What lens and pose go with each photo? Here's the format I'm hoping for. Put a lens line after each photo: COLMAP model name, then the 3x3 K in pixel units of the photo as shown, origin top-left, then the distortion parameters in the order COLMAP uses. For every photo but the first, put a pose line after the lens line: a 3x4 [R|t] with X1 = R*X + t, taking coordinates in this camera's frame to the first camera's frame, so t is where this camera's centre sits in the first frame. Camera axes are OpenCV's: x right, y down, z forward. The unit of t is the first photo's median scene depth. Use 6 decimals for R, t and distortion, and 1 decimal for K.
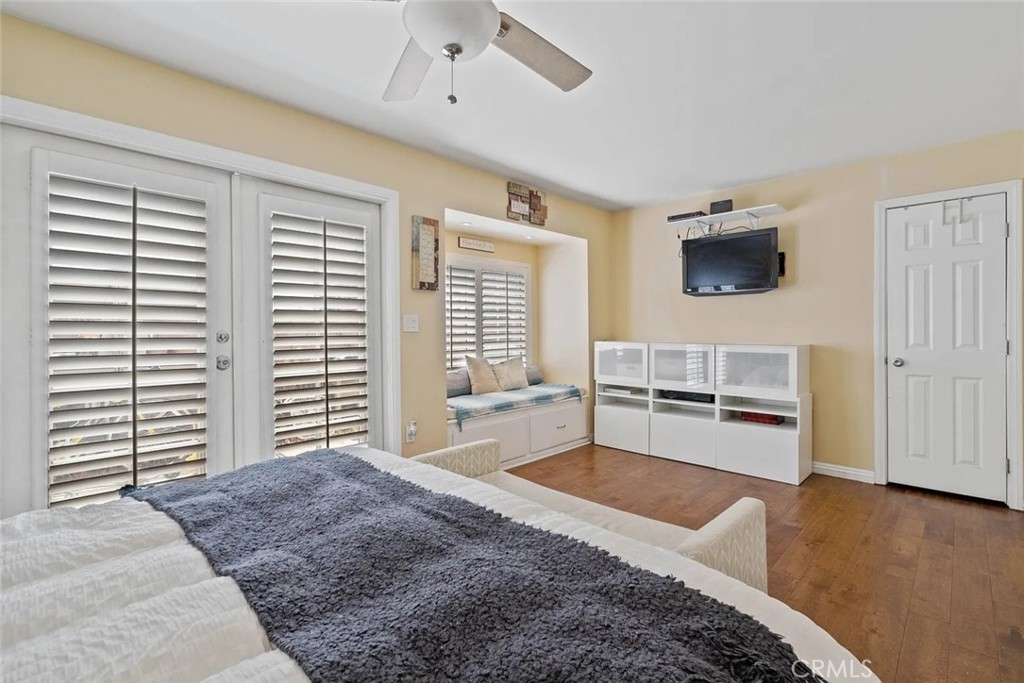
lens RADIAL K [[468.6, 0, 512.1], [0, 468.6, 336.5], [0, 0, 1]] dist [-0.002970, 0.000740]
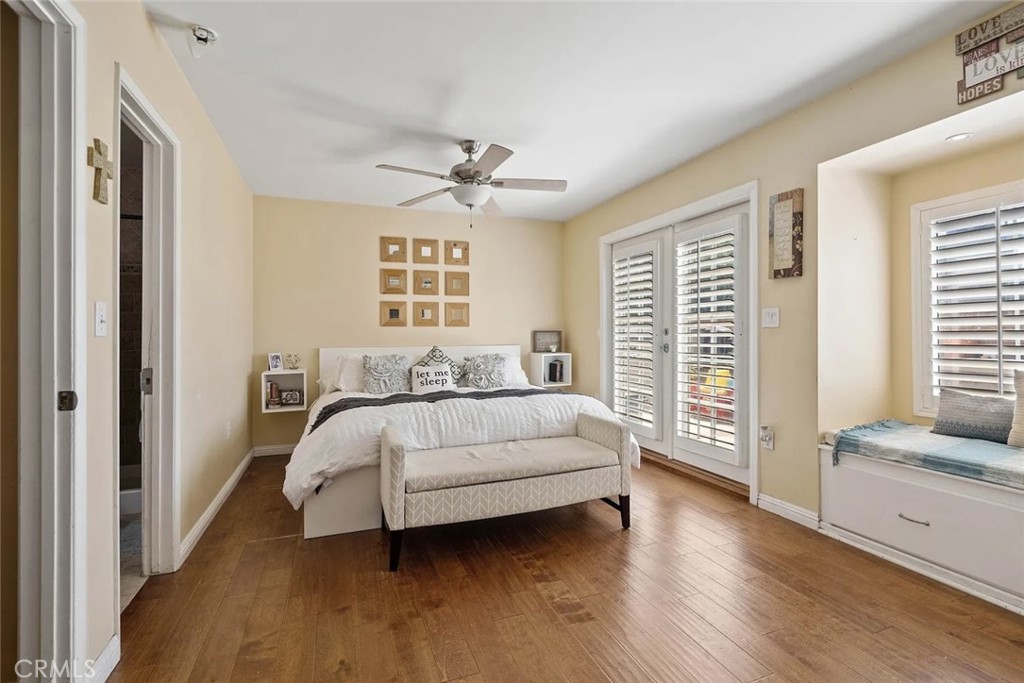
lens RADIAL K [[468.6, 0, 512.6], [0, 468.6, 333.9], [0, 0, 1]] dist [-0.002970, 0.000740]
pose [[-0.420451, 0.007603, -0.907283, 0.791833], [-0.005821, 0.999922, 0.011077, -0.003836], [0.907297, 0.009939, -0.420374, 0.906285]]
